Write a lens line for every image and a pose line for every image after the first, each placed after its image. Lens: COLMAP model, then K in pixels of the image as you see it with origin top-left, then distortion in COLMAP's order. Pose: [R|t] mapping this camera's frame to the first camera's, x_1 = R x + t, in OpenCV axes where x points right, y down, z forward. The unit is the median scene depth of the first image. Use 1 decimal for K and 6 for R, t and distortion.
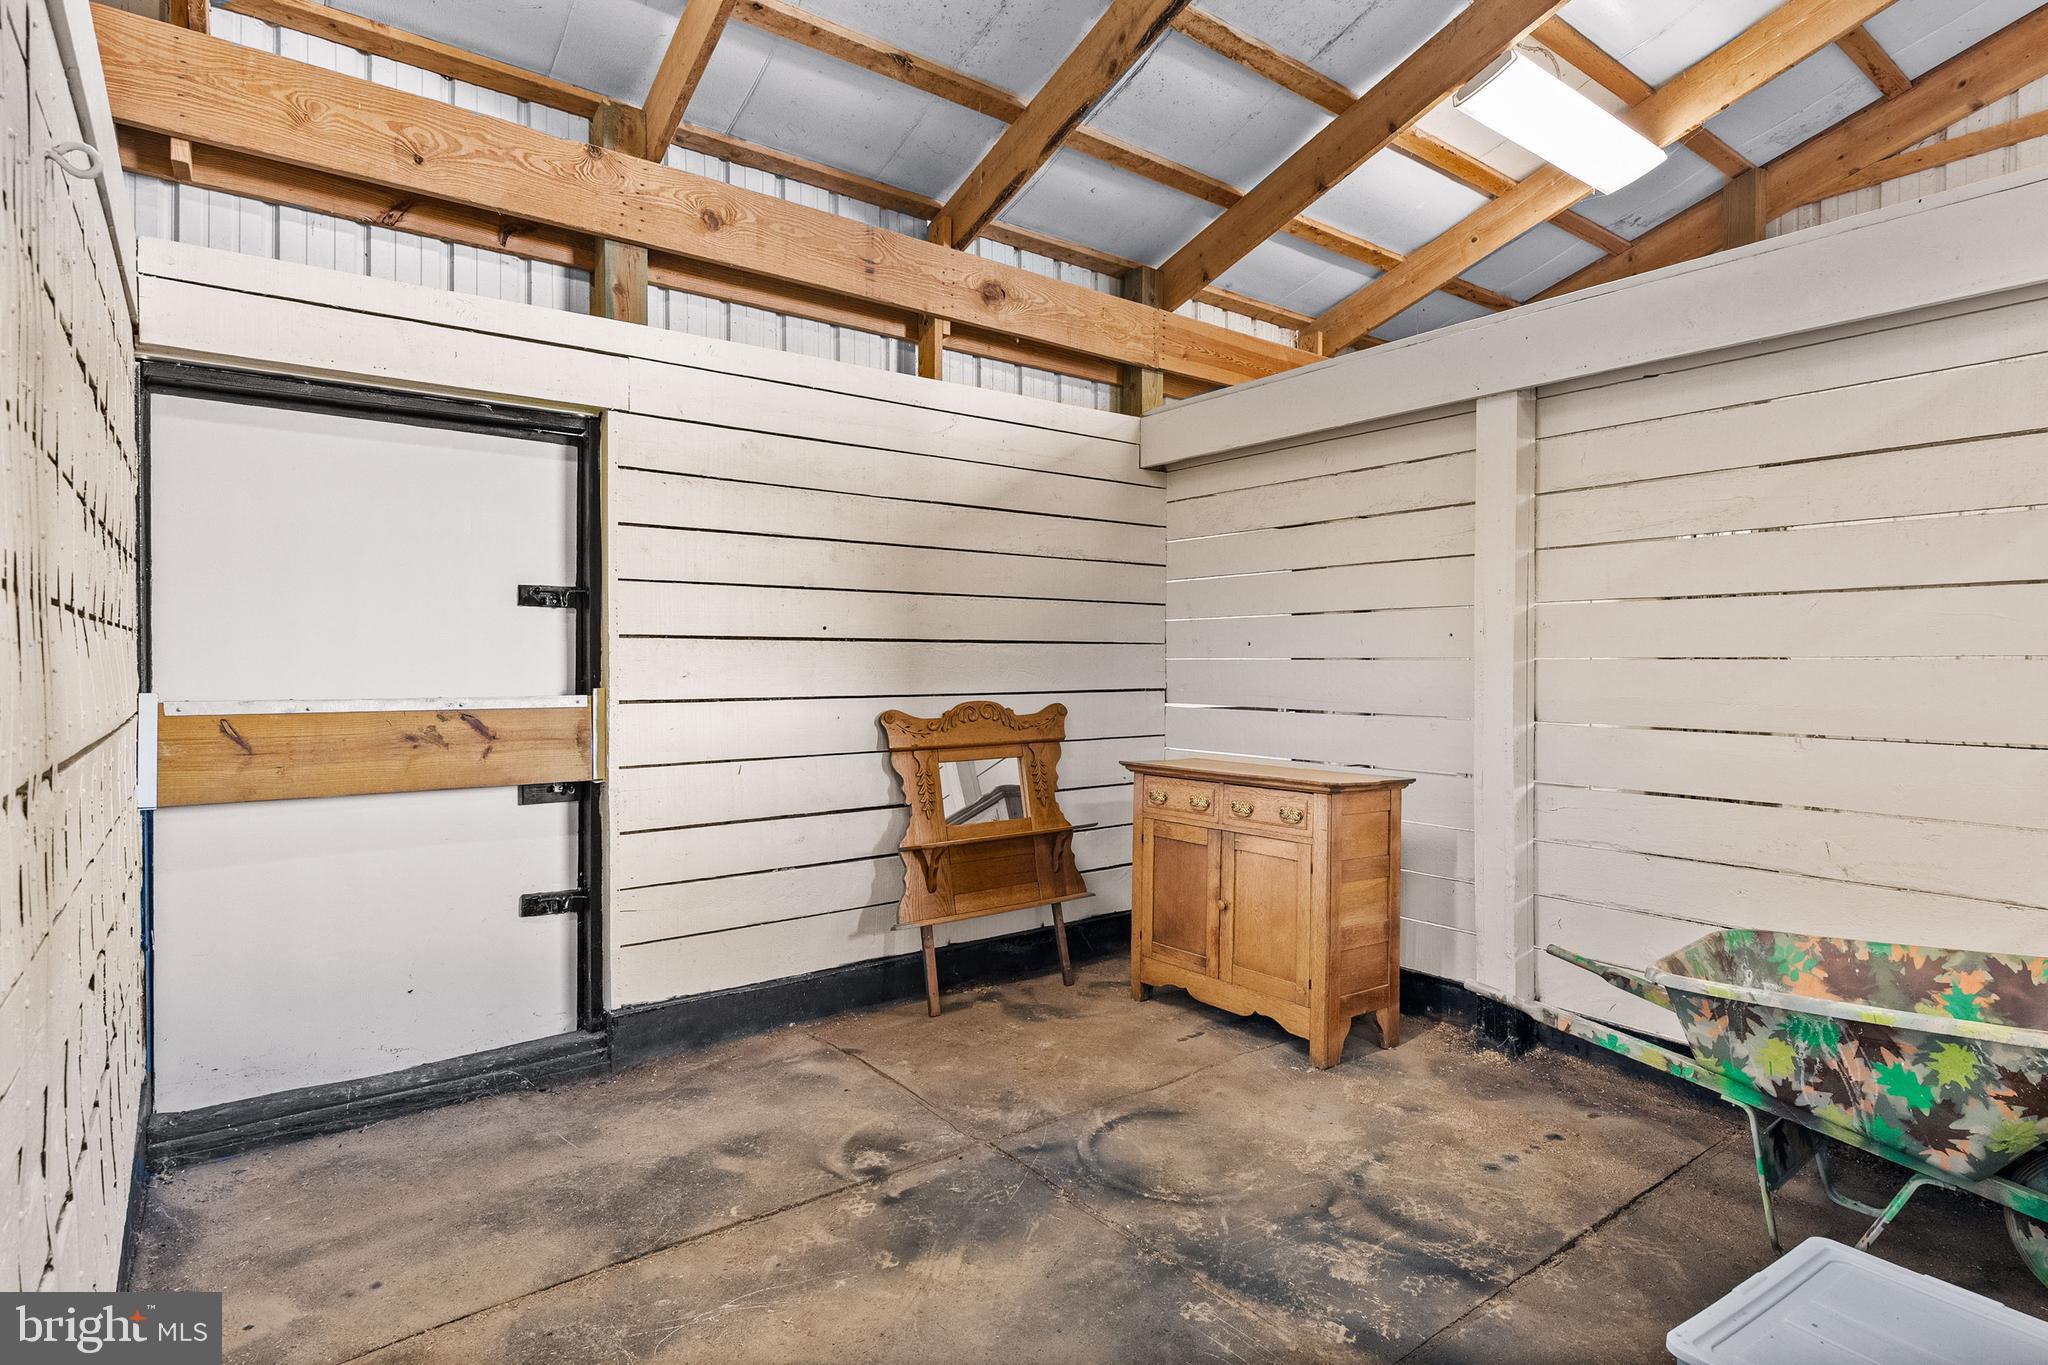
lens RADIAL K [[1044.4, 0, 1020.7], [0, 1044.4, 683.8], [0, 0, 1]] dist [0.009936, 0.003153]
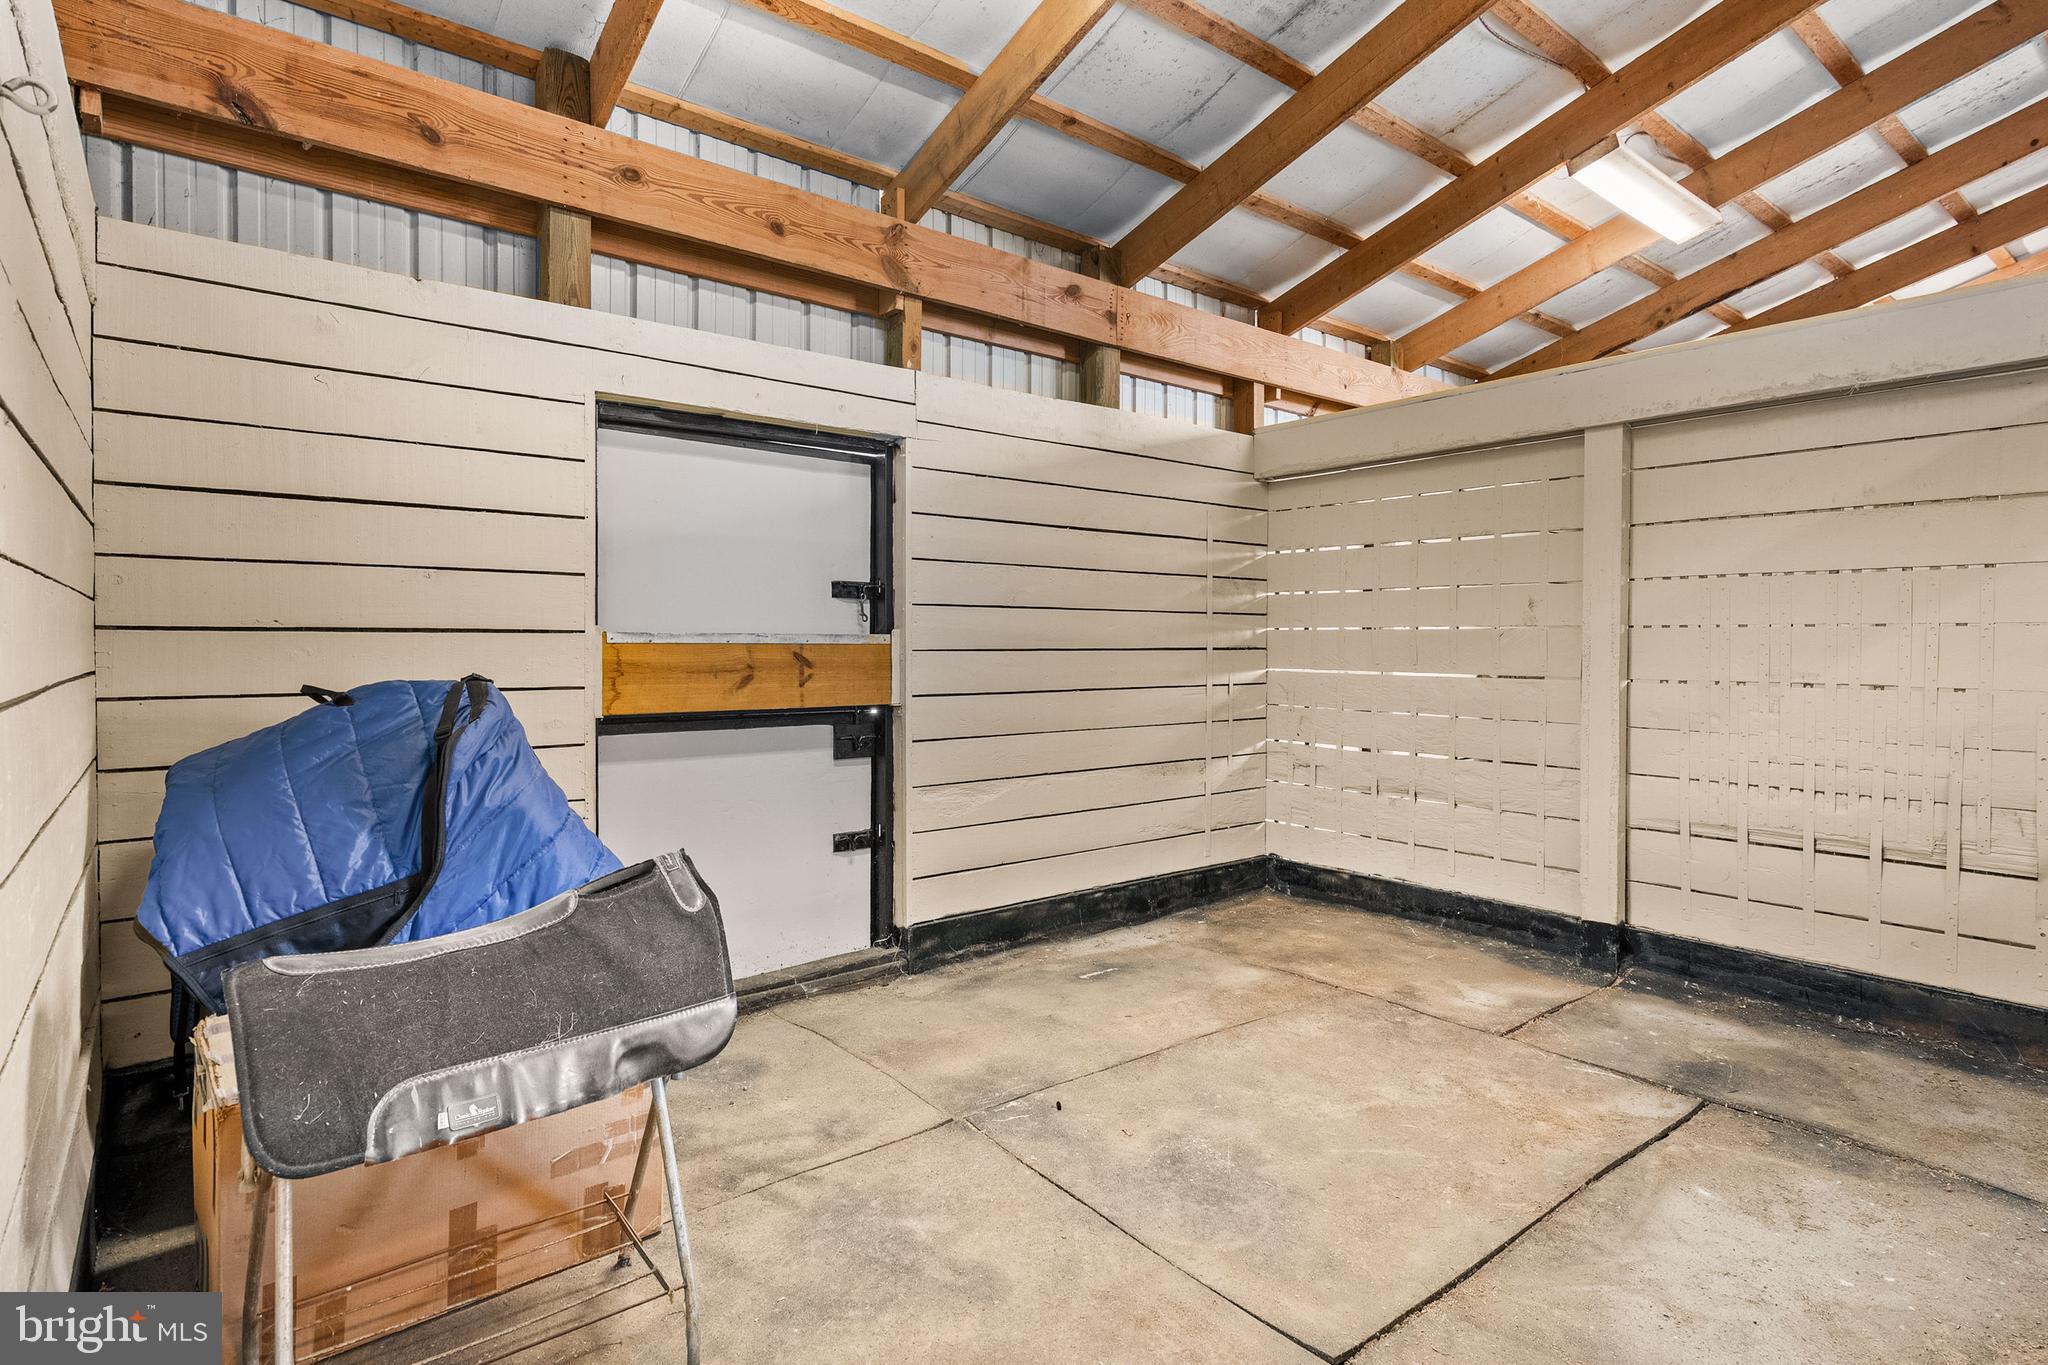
lens RADIAL K [[1044.4, 0, 1014.6], [0, 1044.4, 690.7], [0, 0, 1]] dist [0.009936, 0.003153]
pose [[0.999538, 0.004536, 0.030042, -0.255977], [-0.005247, 0.999707, 0.023633, 0.002743], [-0.029926, -0.023779, 0.999269, -0.187042]]
